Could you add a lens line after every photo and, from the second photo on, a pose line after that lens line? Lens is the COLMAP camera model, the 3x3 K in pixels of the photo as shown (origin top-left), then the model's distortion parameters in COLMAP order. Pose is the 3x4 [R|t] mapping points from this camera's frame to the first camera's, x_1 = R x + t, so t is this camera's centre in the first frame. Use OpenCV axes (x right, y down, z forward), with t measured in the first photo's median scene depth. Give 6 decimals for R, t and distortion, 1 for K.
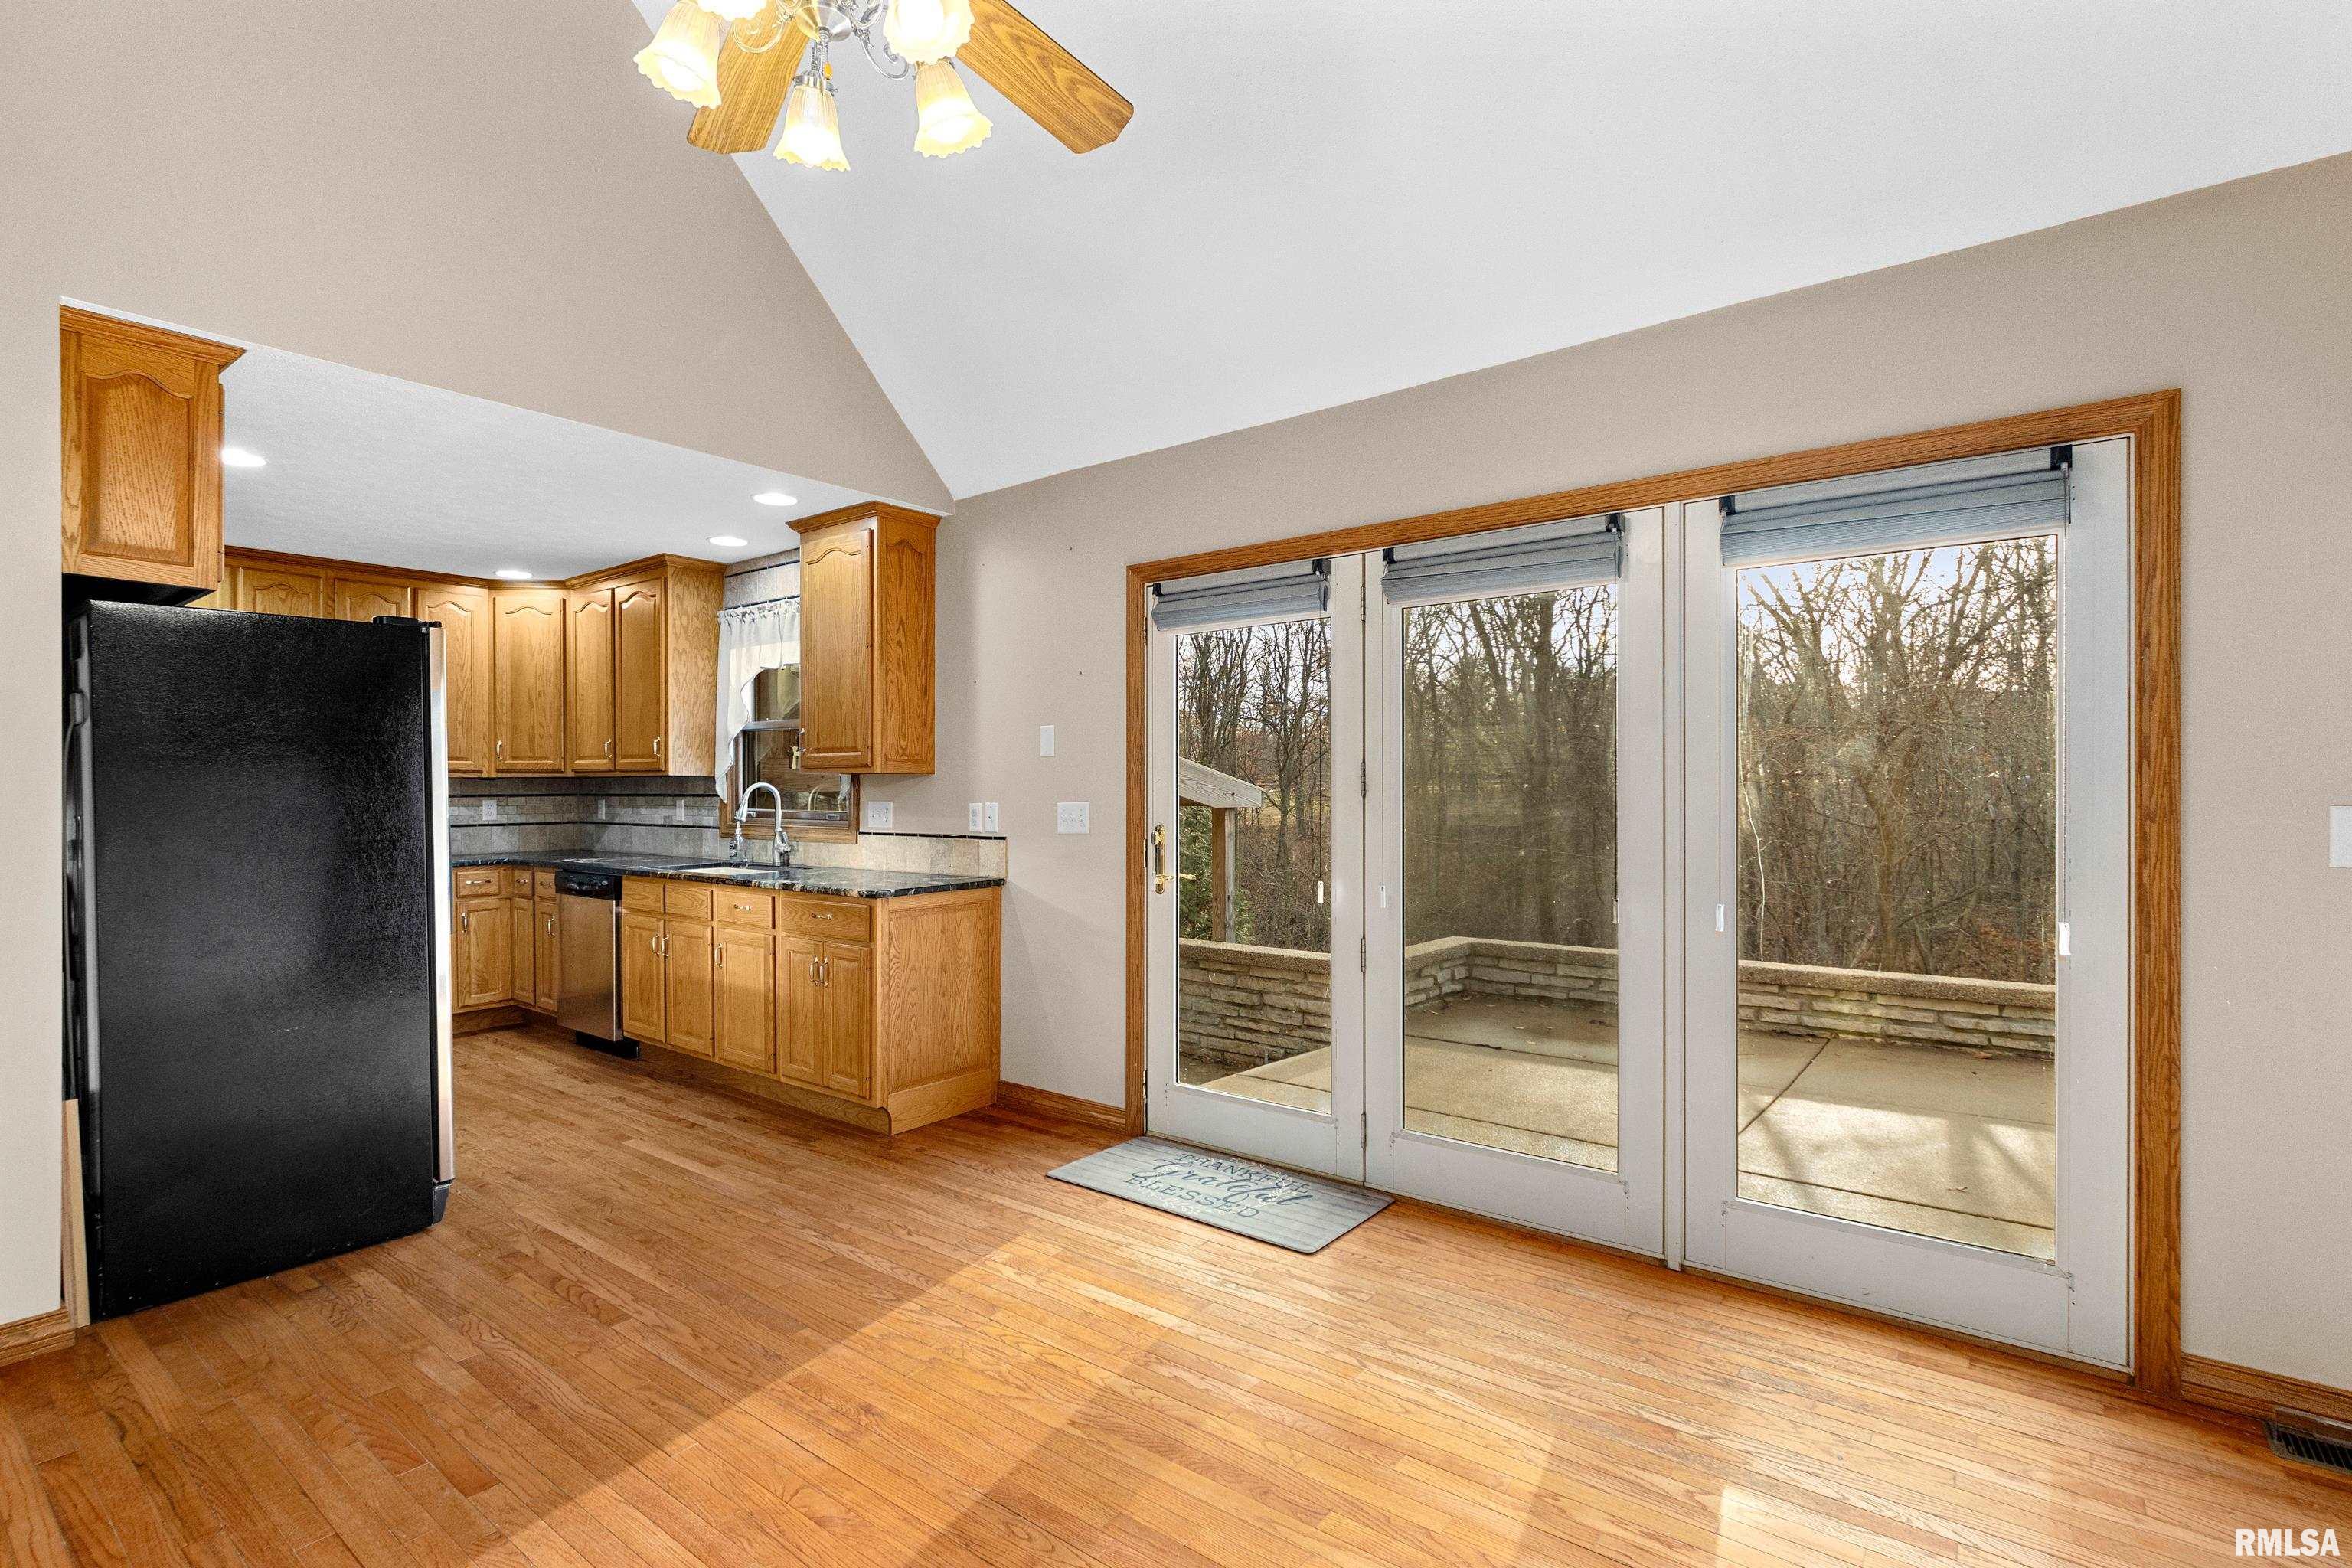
lens RADIAL K [[1096.3, 0, 1158.9], [0, 1096.3, 795.1], [0, 0, 1]] dist [0.004813, -0.015360]
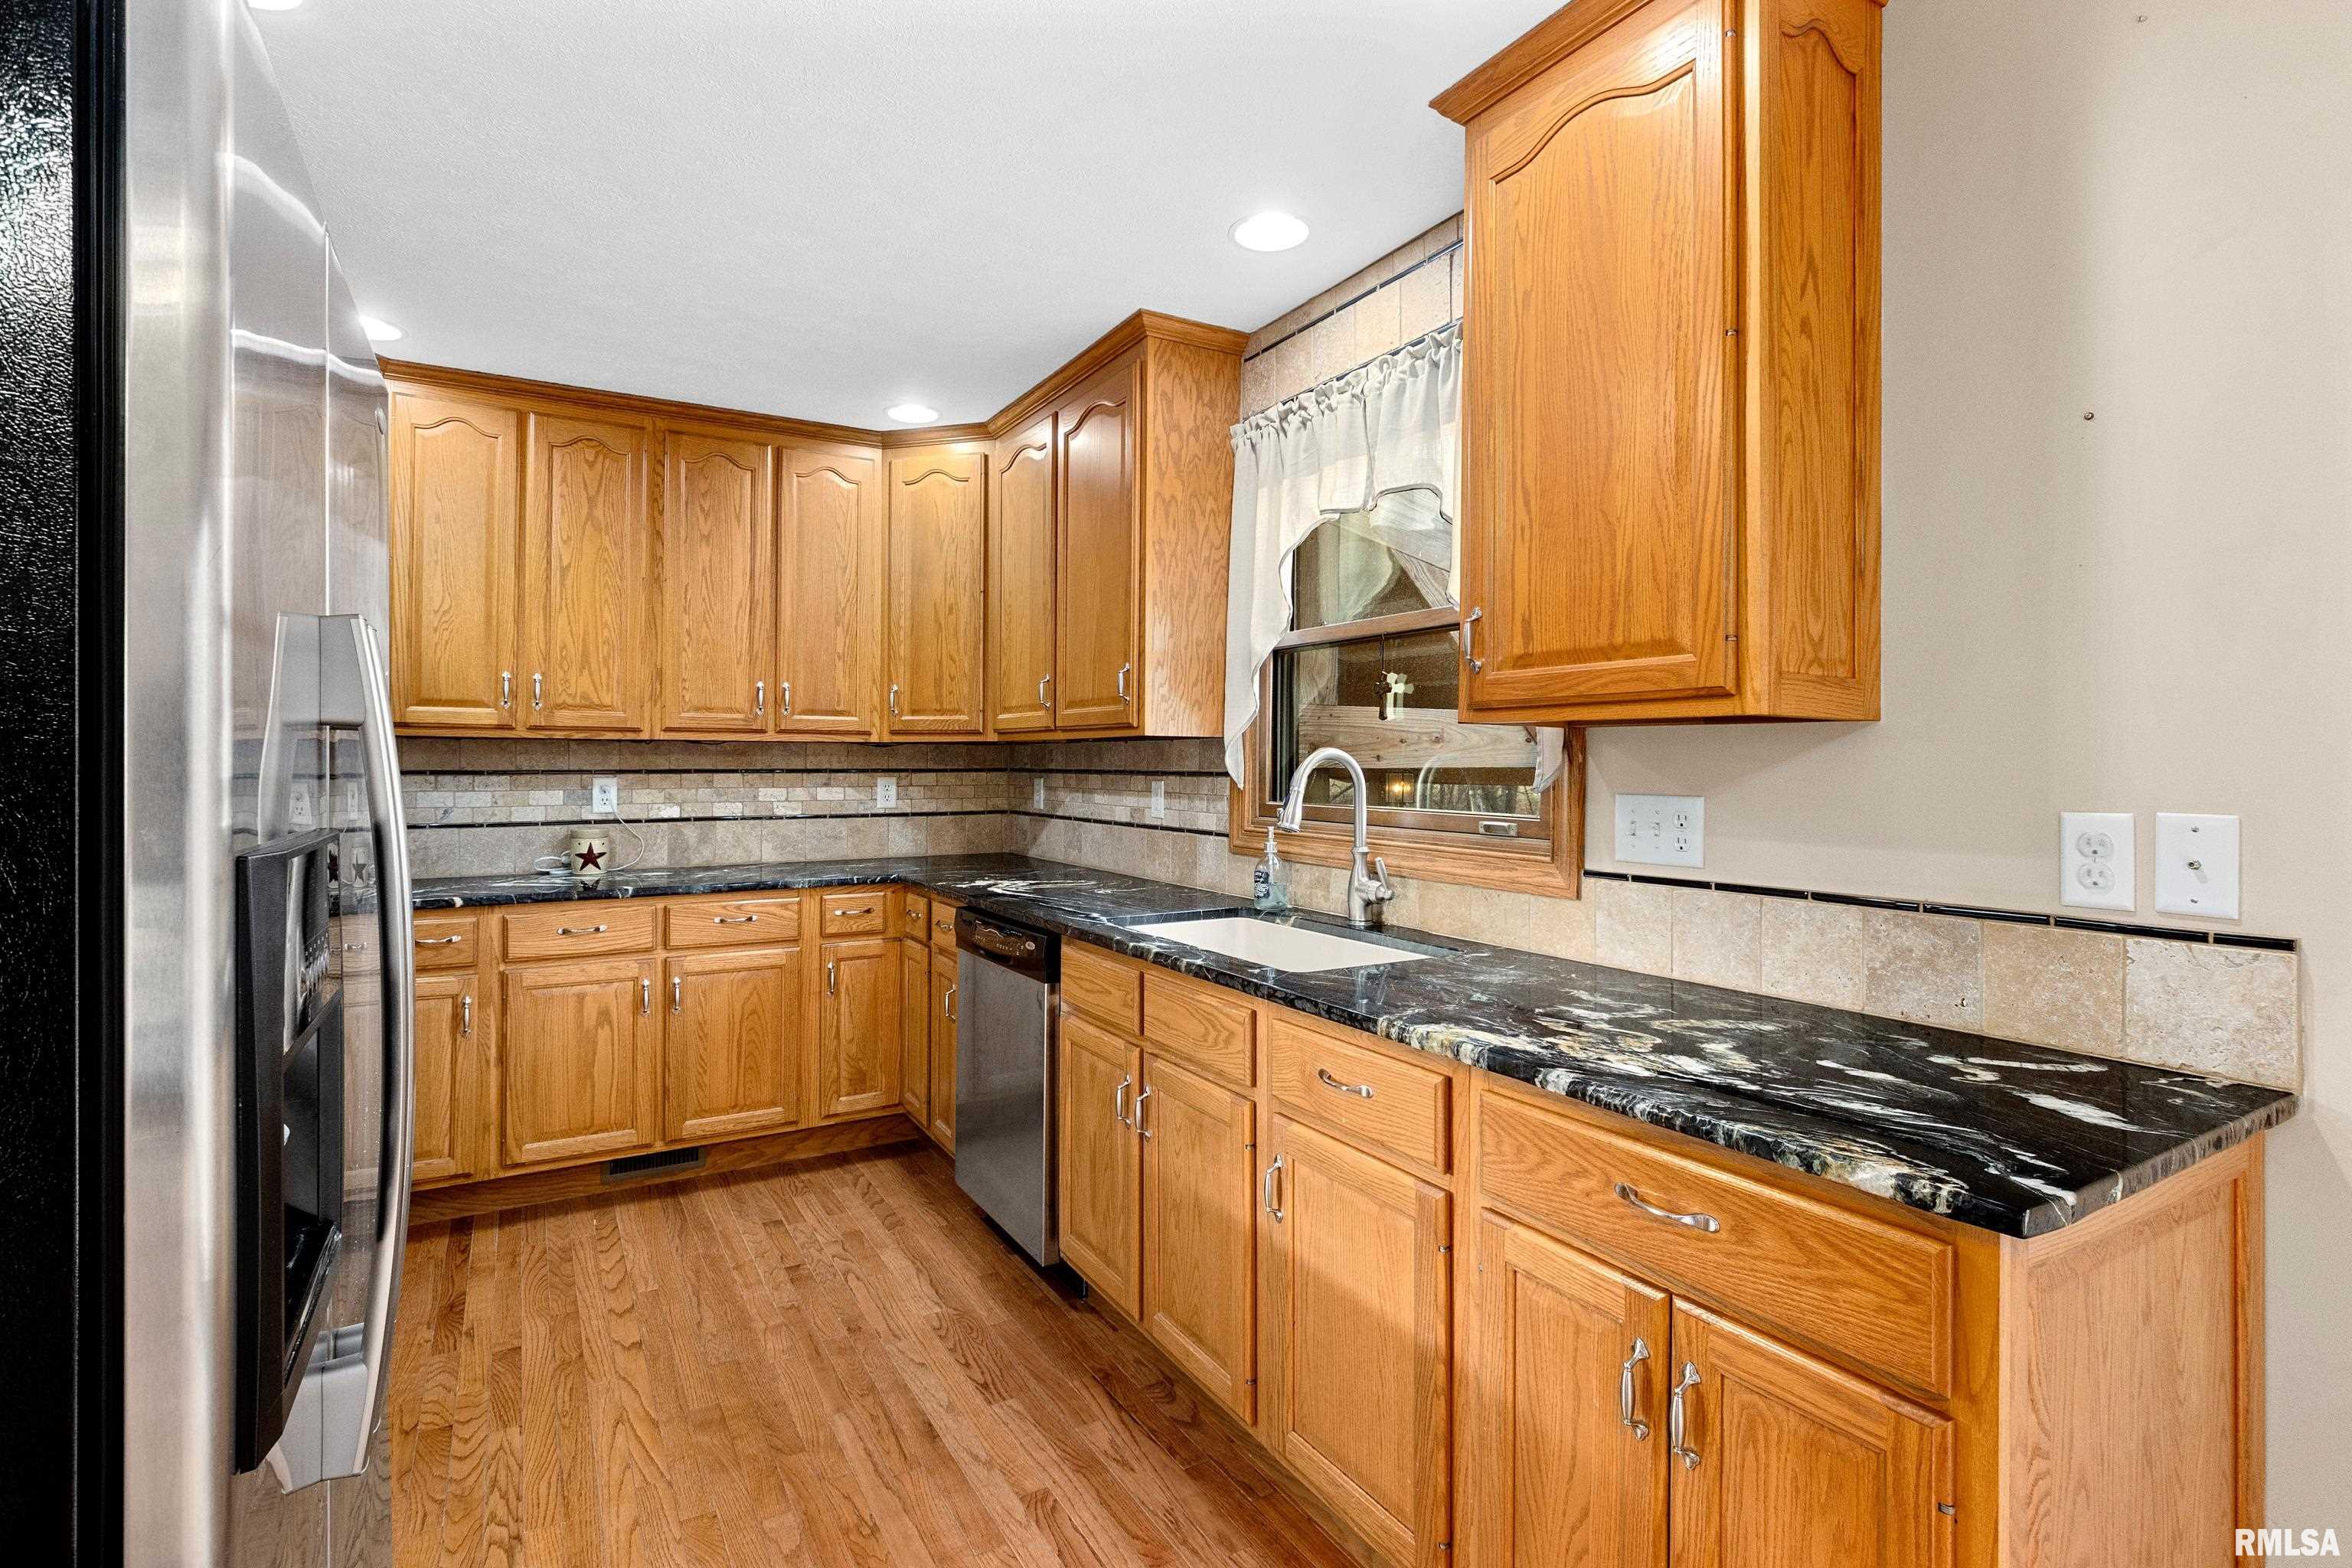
lens RADIAL K [[1096.3, 0, 1162.4], [0, 1096.3, 755.3], [0, 0, 1]] dist [0.004813, -0.015360]
pose [[0.929264, 0.003471, -0.369399, -0.339358], [-0.008708, 0.999884, -0.012510, -0.002937], [0.369313, 0.014841, 0.929187, 0.714183]]
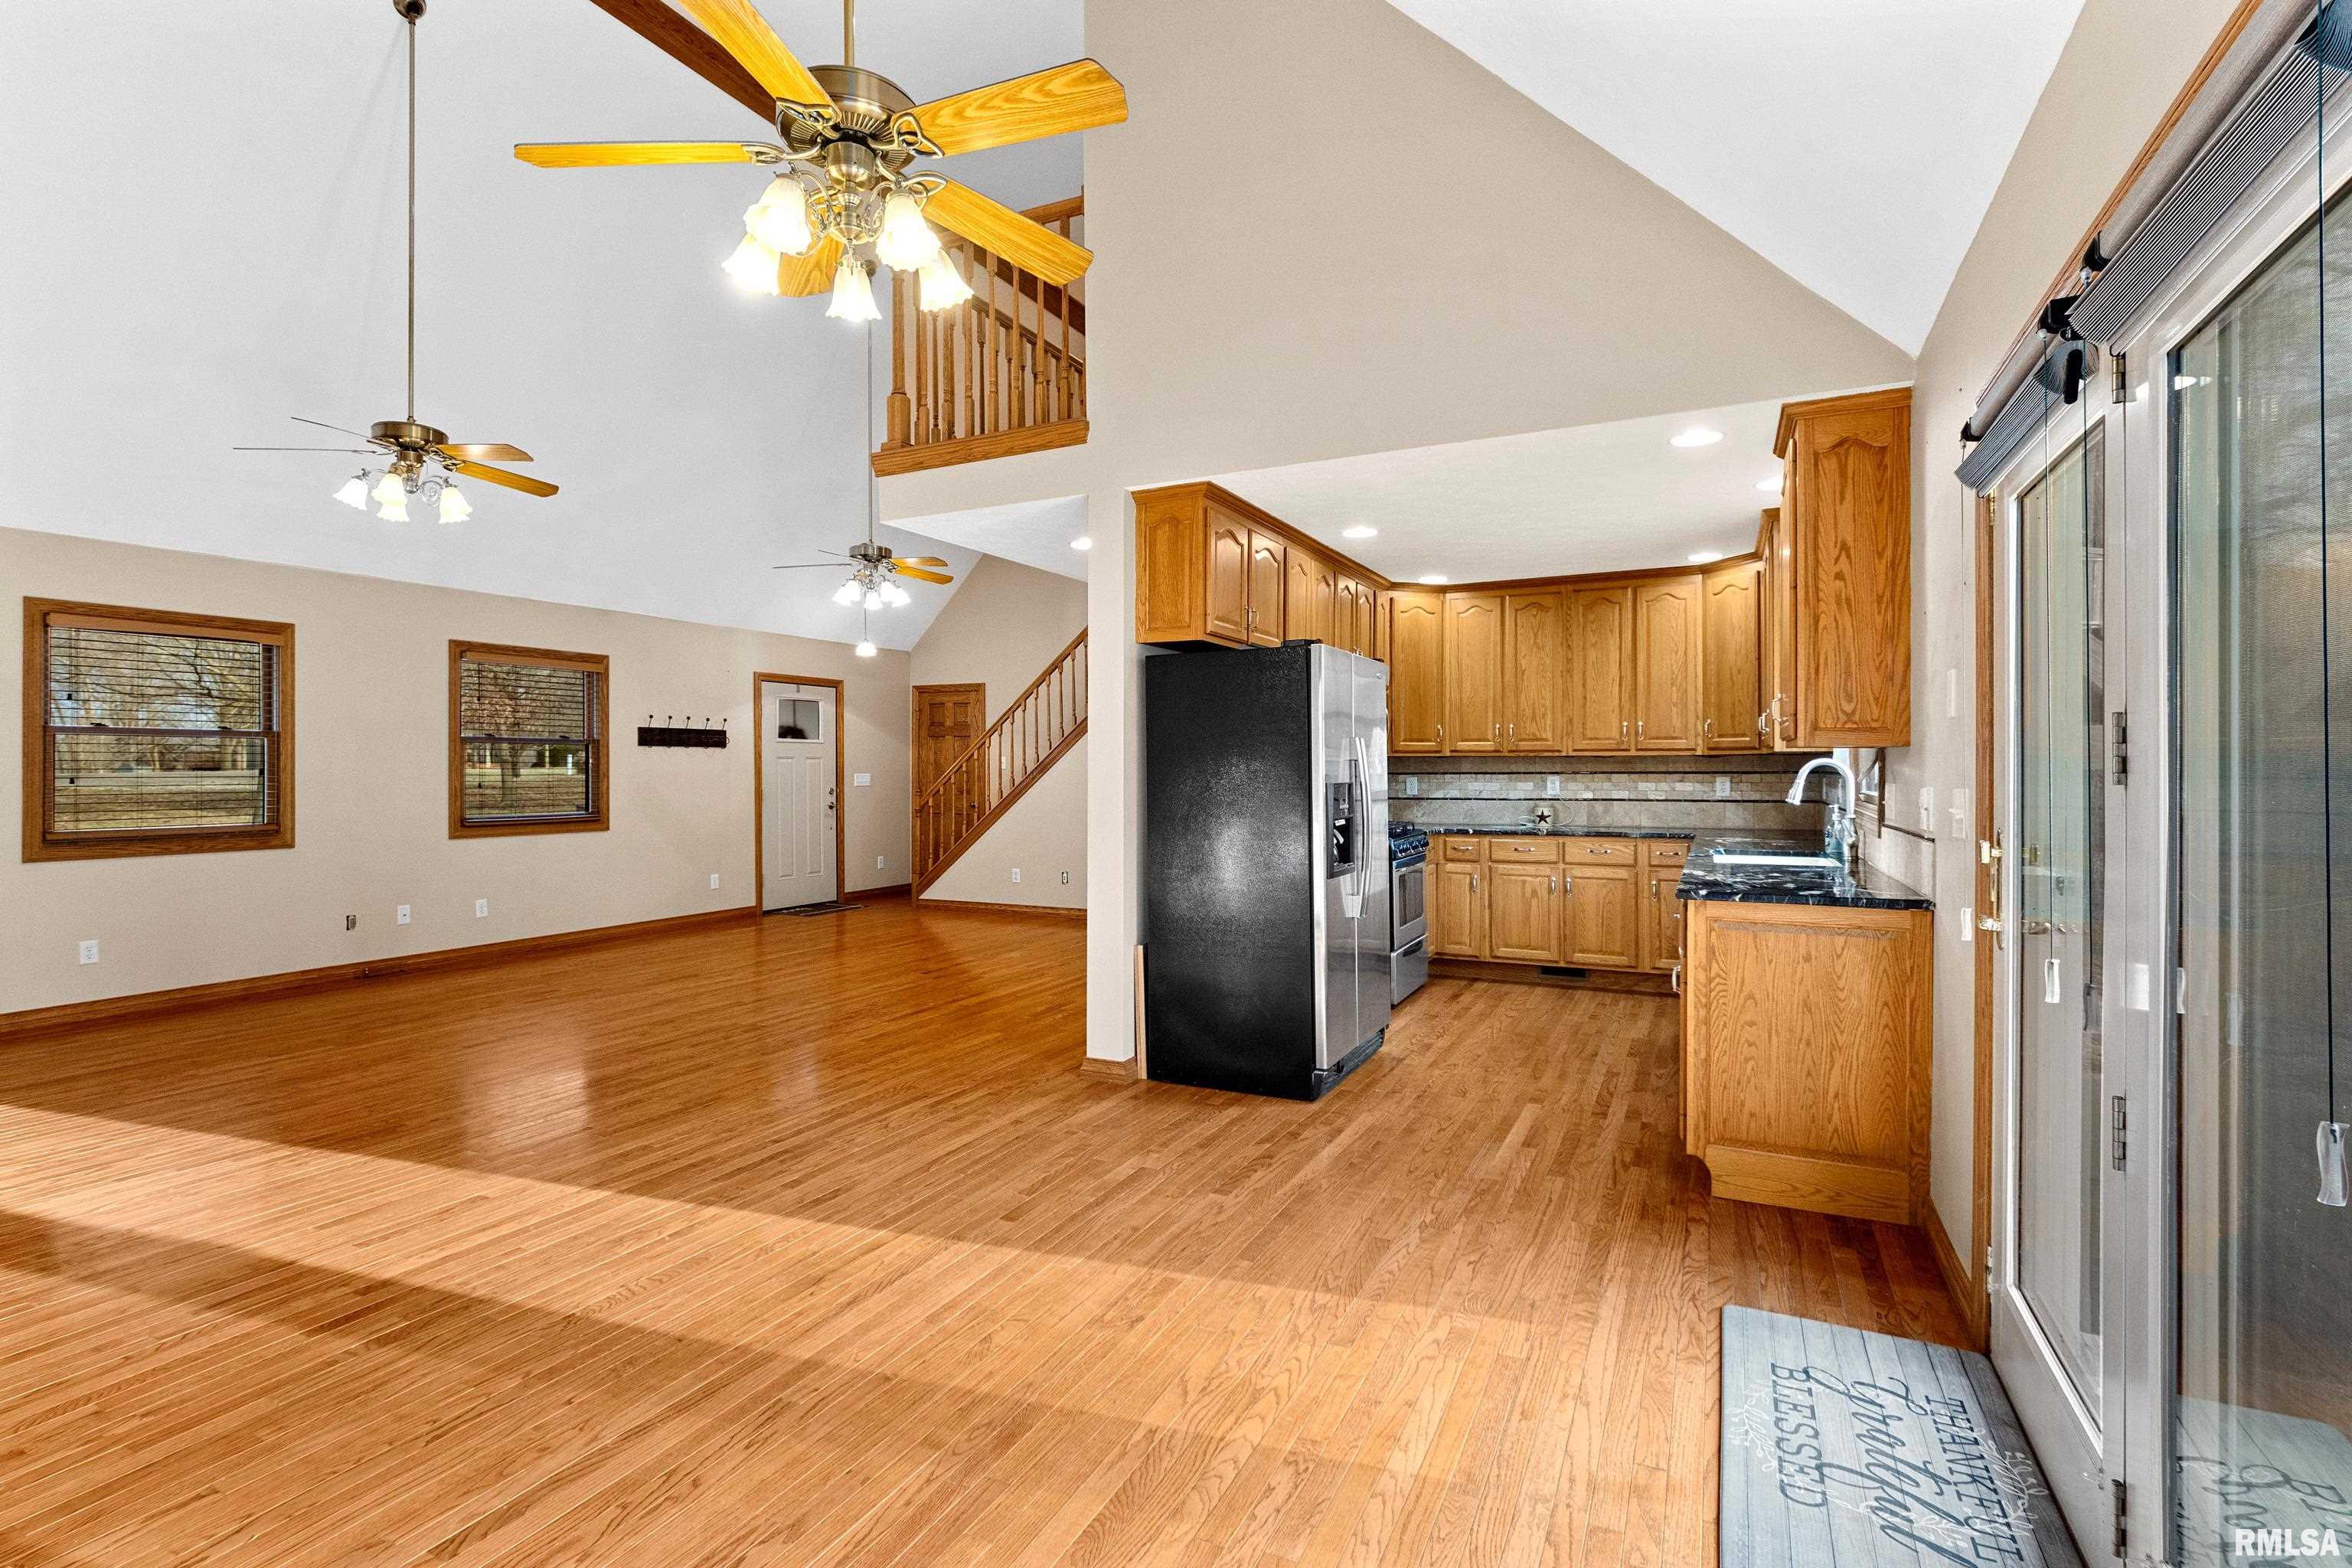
lens RADIAL K [[1096.3, 0, 1166.2], [0, 1096.3, 762.6], [0, 0, 1]] dist [0.004813, -0.015360]
pose [[0.200883, -0.002124, -0.979613, 0.472362], [-0.004565, 0.999985, -0.003104, -0.004866], [0.979605, 0.005095, 0.200870, 0.446975]]
